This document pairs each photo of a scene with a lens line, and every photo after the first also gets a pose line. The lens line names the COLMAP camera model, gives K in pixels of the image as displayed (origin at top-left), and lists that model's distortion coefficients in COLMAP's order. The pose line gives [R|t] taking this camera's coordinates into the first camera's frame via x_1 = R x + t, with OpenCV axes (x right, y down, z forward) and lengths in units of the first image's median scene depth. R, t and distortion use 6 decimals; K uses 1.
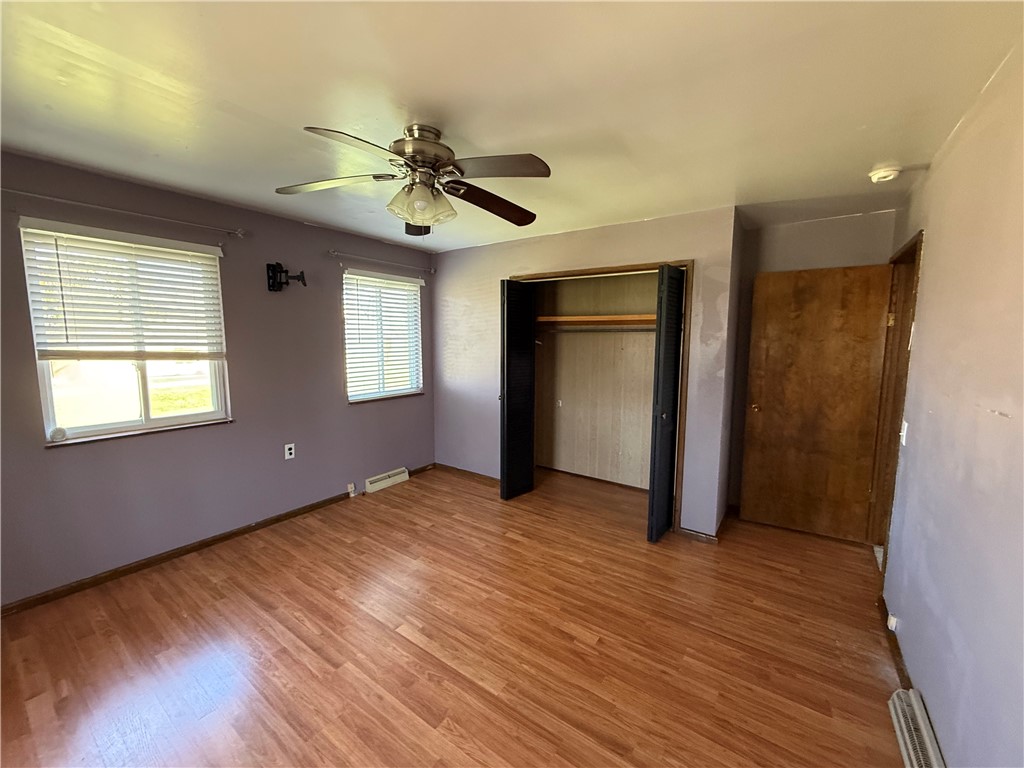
lens RADIAL K [[404.5, 0, 512.0], [0, 404.5, 384.0], [0, 0, 1]] dist [0.000362, 0.000010]
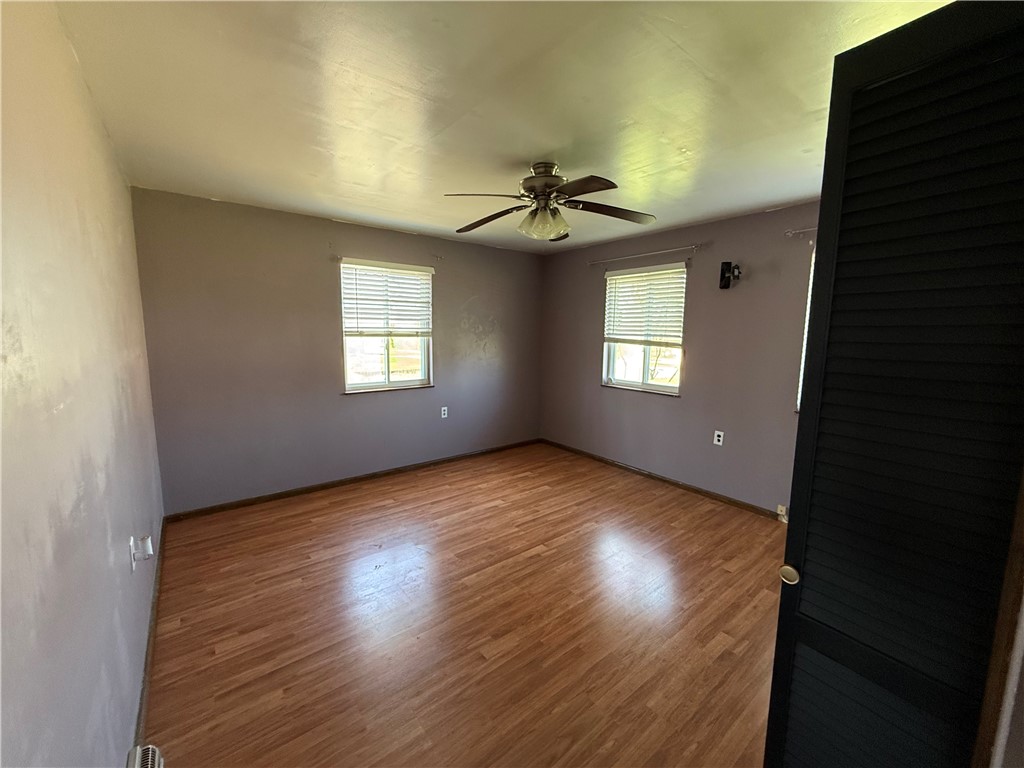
lens RADIAL K [[404.5, 0, 512.0], [0, 404.5, 384.0], [0, 0, 1]] dist [0.000362, 0.000010]
pose [[-0.273388, 0.113973, -0.955128, 0.769689], [-0.123711, 0.980543, 0.152416, -0.087800], [0.953915, 0.159829, -0.253969, 0.923358]]
